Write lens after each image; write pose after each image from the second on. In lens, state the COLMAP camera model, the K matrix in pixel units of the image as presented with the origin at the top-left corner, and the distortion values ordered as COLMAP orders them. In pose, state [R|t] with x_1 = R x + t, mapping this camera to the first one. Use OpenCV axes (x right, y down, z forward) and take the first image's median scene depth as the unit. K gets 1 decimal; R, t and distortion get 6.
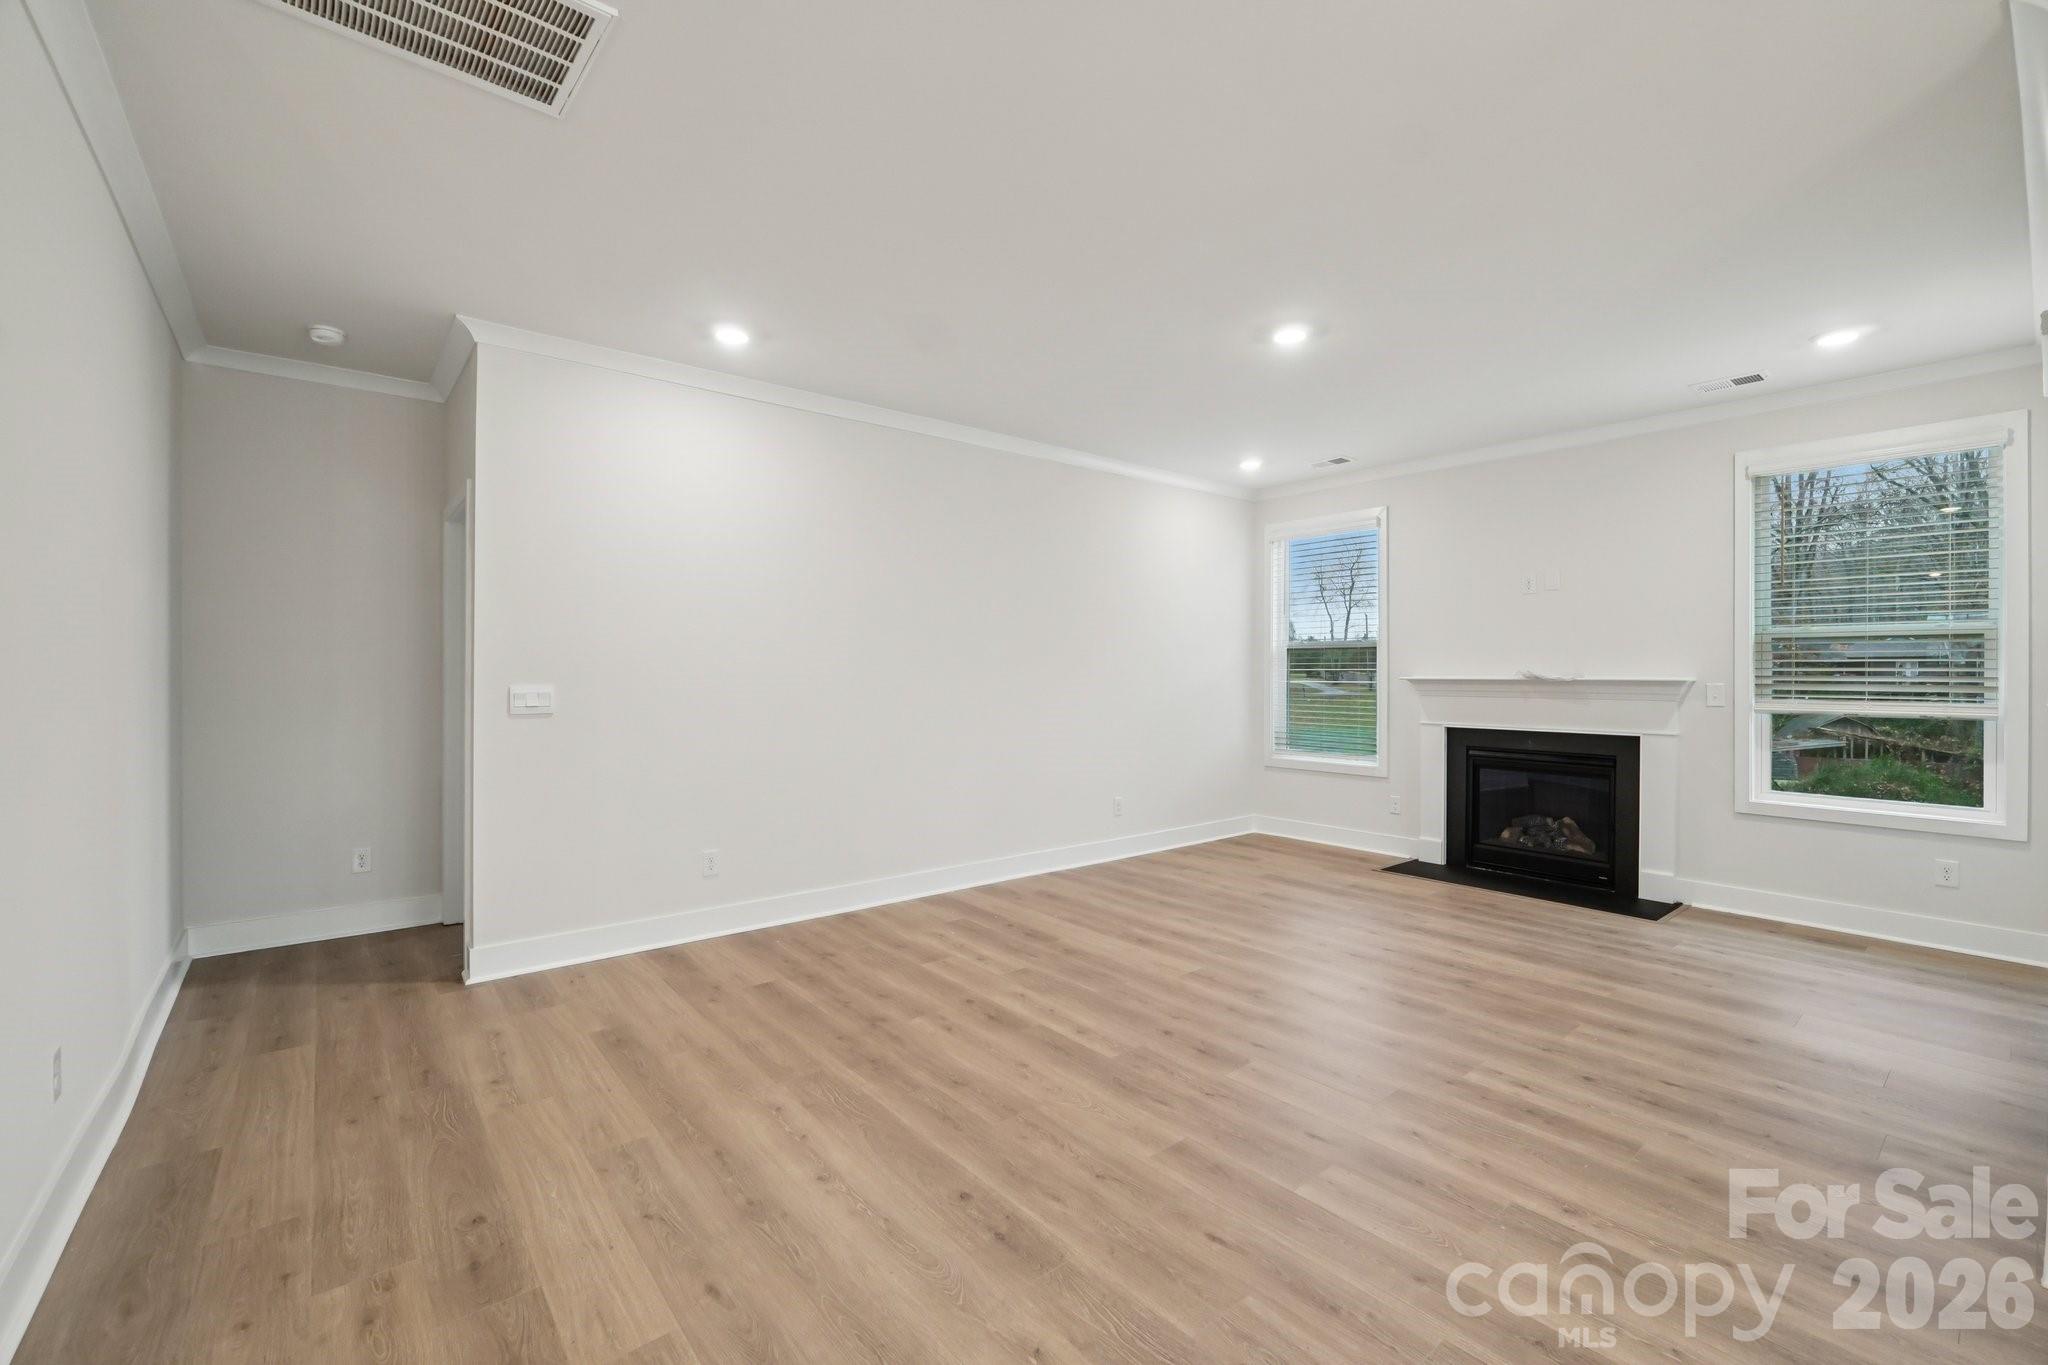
lens RADIAL K [[861.9, 0, 1036.3], [0, 861.9, 668.0], [0, 0, 1]] dist [-0.011129, 0.003490]
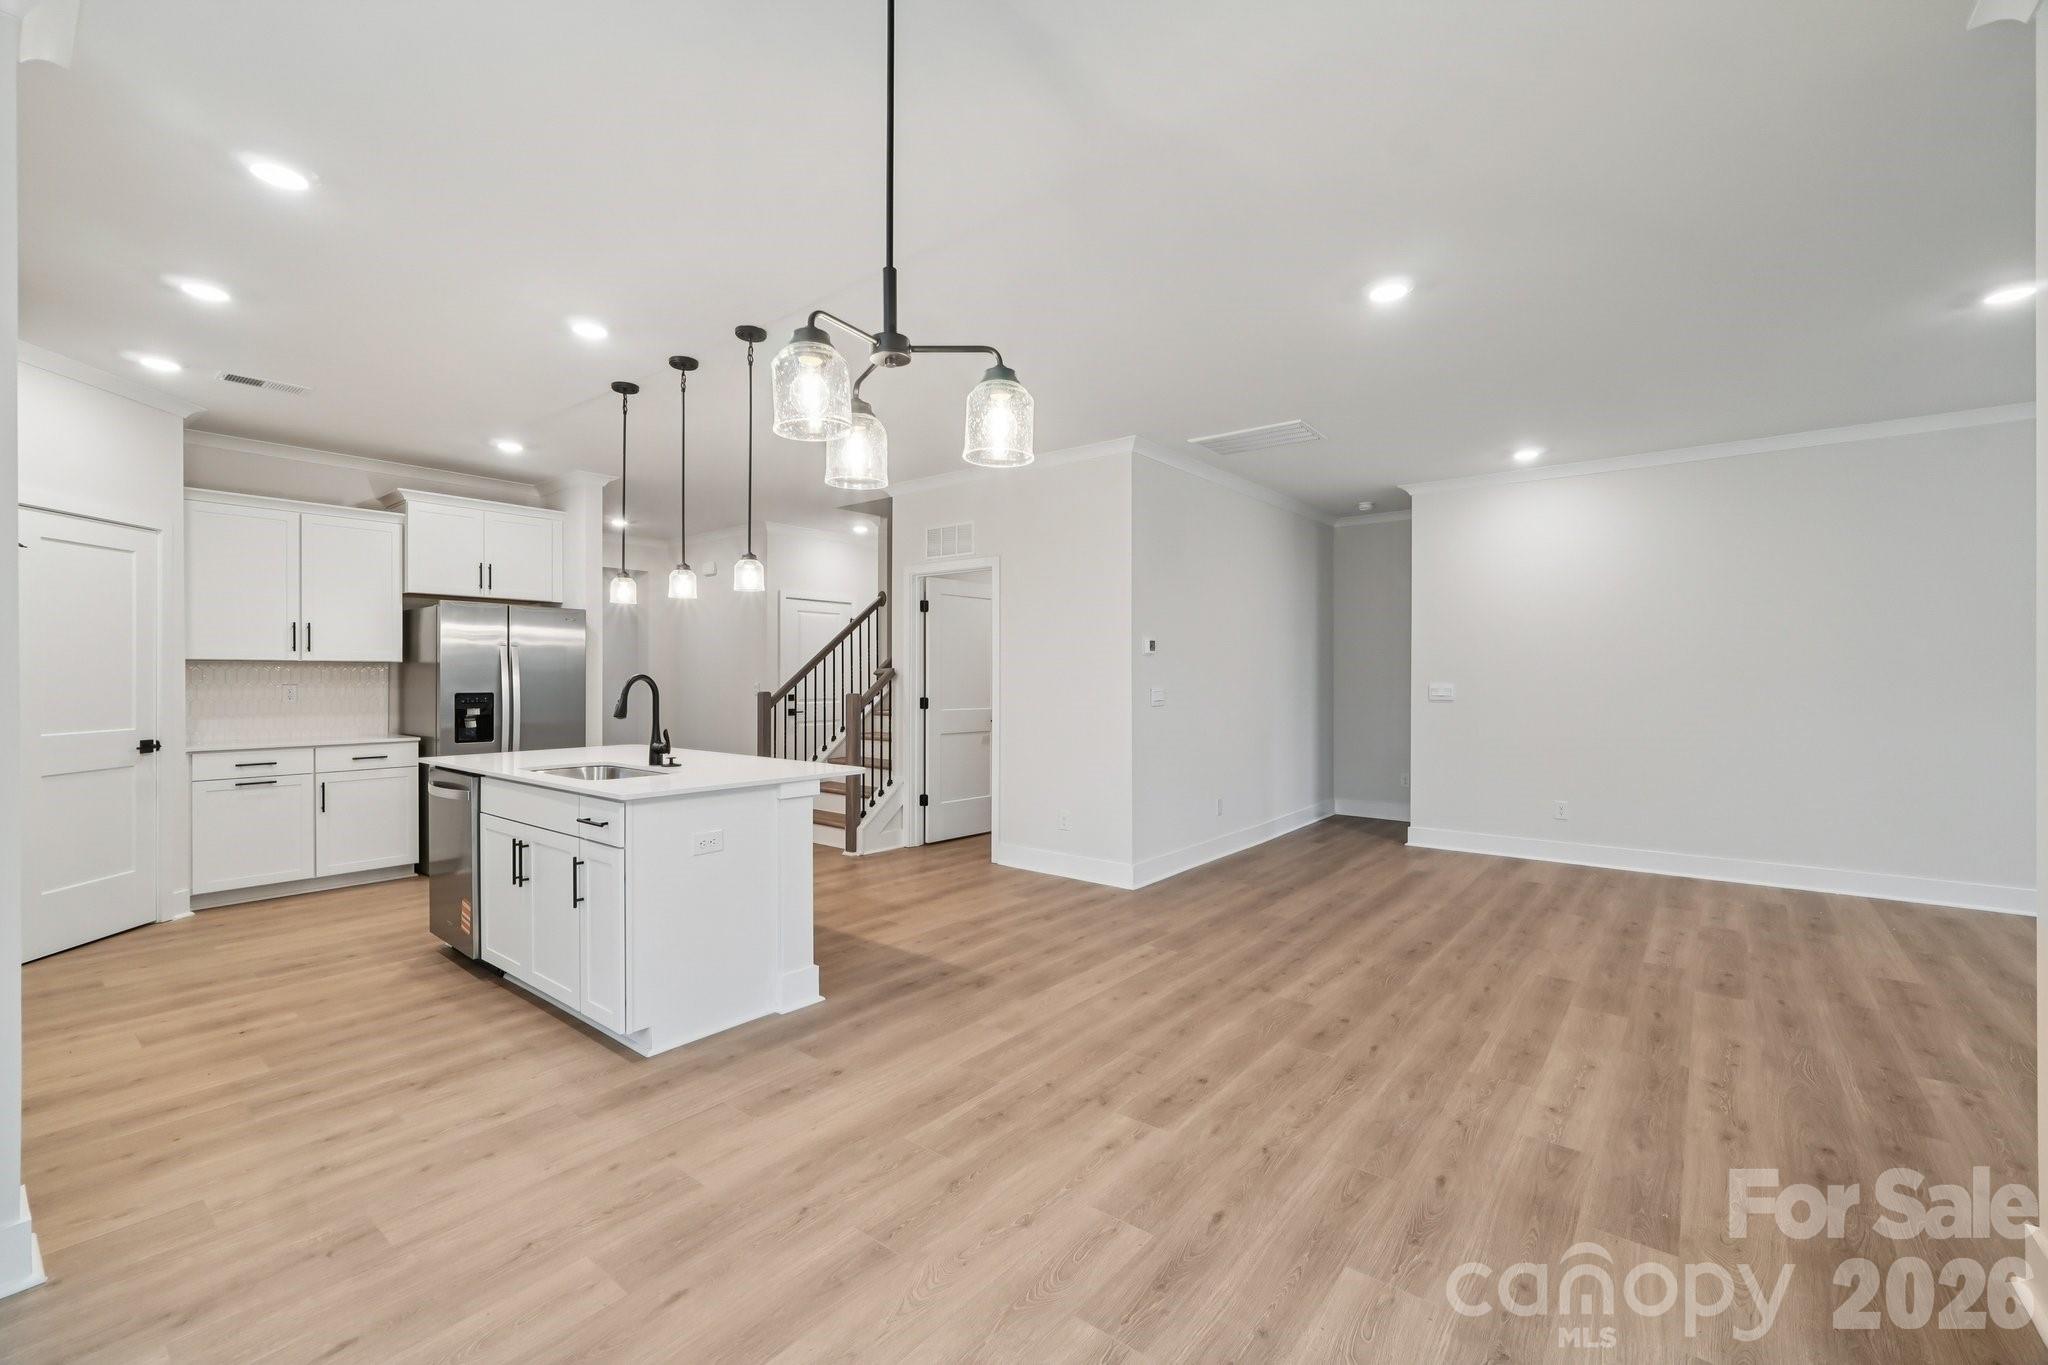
lens RADIAL K [[861.9, 0, 1025.1], [0, 861.9, 676.8], [0, 0, 1]] dist [-0.011129, 0.003490]
pose [[0.192738, -0.002723, -0.981247, 1.020895], [0.005654, 0.999983, -0.001664, 0.005125], [0.981234, -0.005227, 0.192750, -0.168421]]
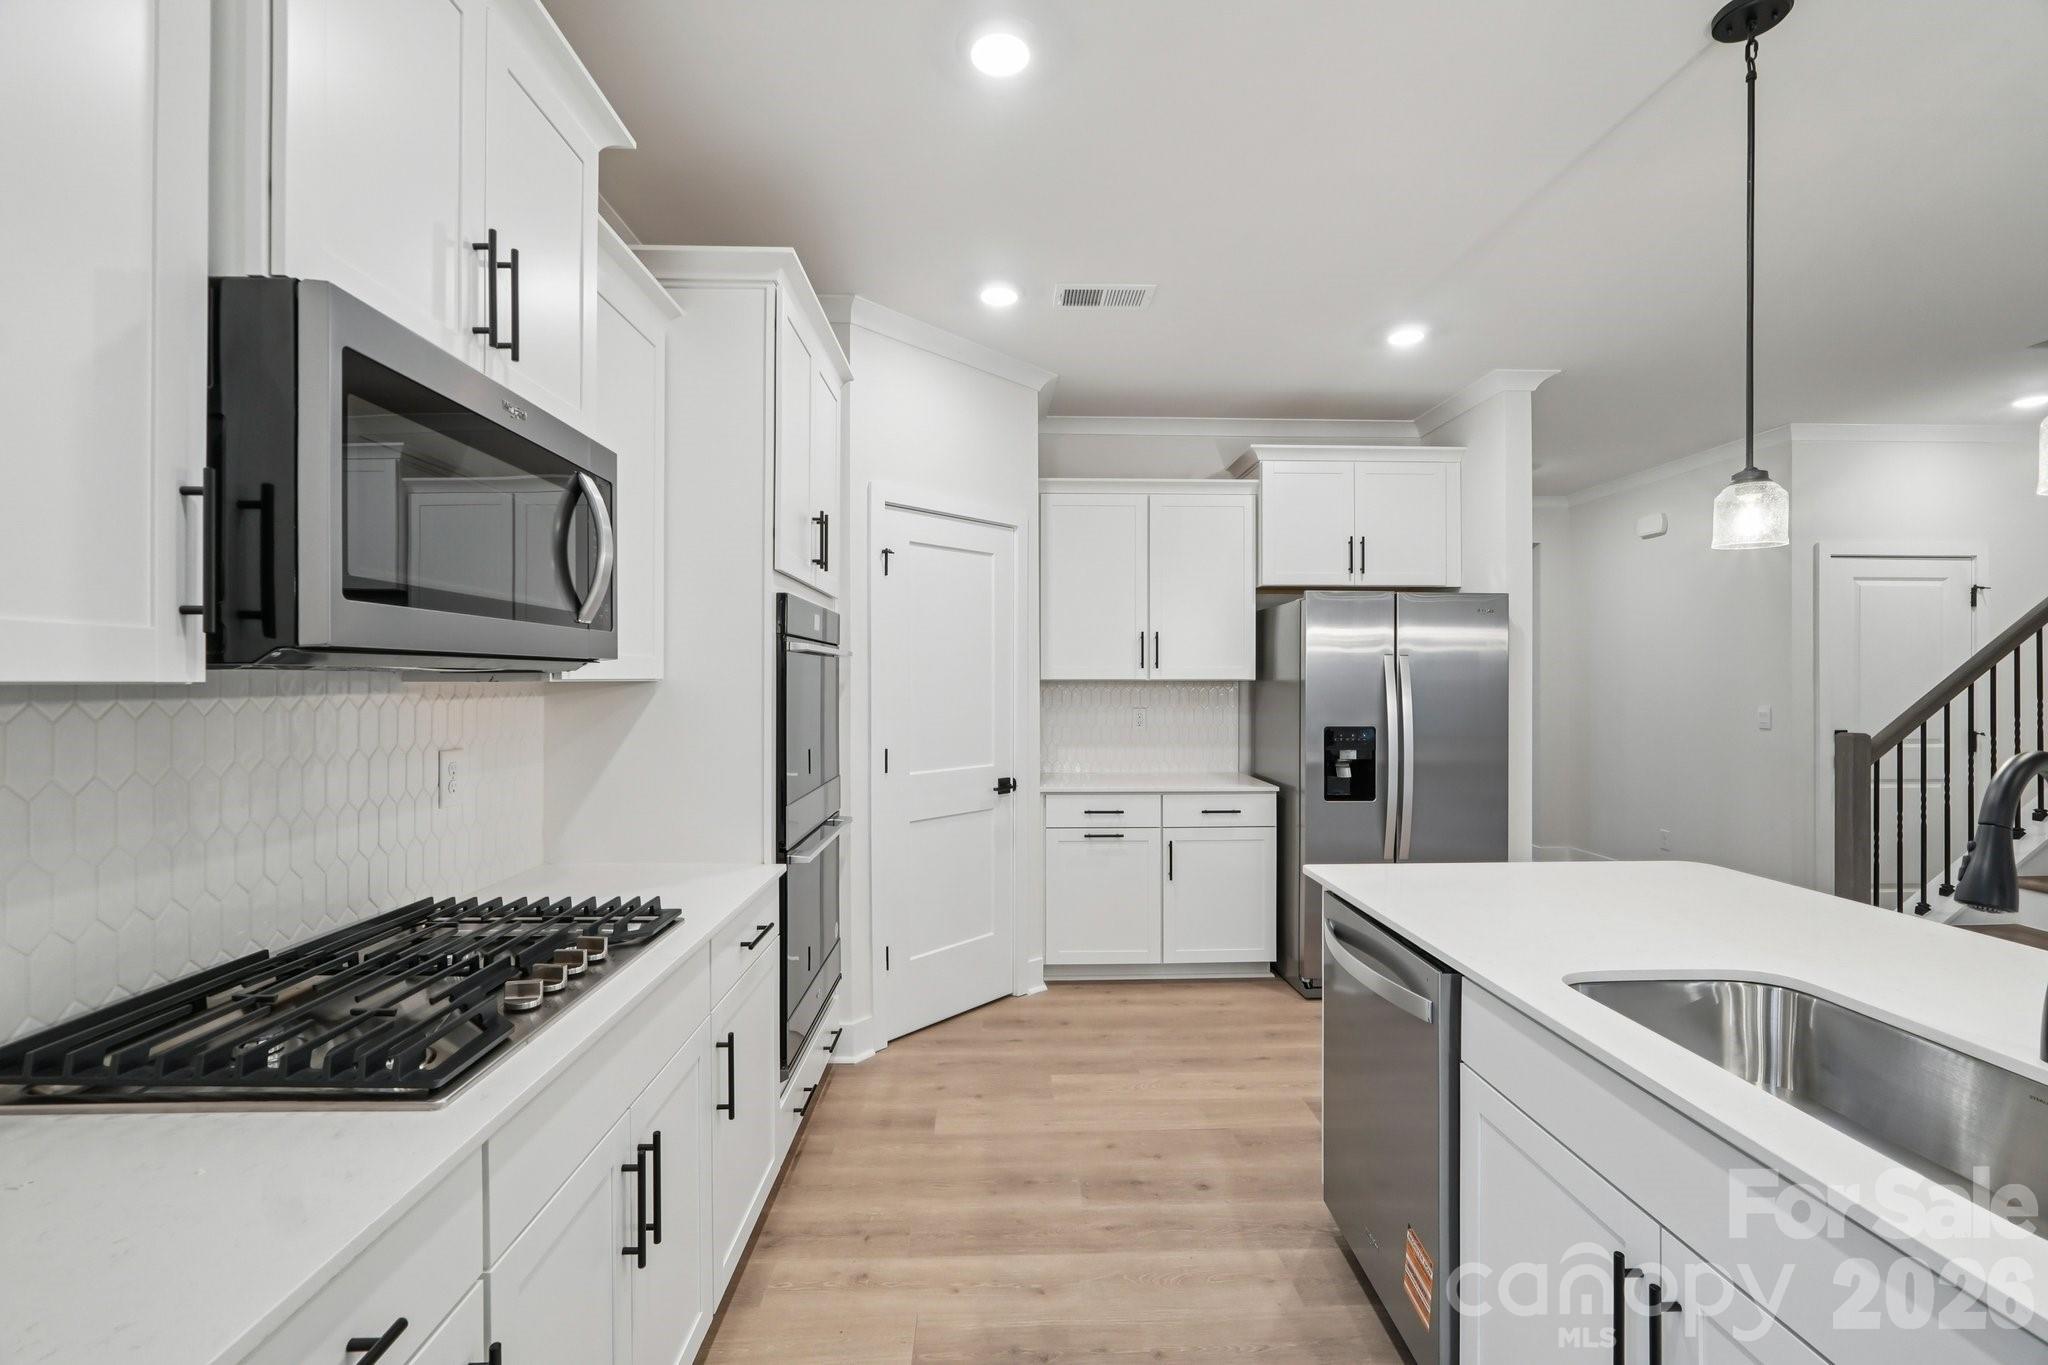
lens RADIAL K [[861.9, 0, 1018.7], [0, 861.9, 679.6], [0, 0, 1]] dist [-0.011129, 0.003490]
pose [[-0.623728, -0.001158, -0.781641, 0.351373], [0.002129, 0.999993, -0.003180, -0.029849], [0.781639, -0.003648, -0.623721, -0.519550]]
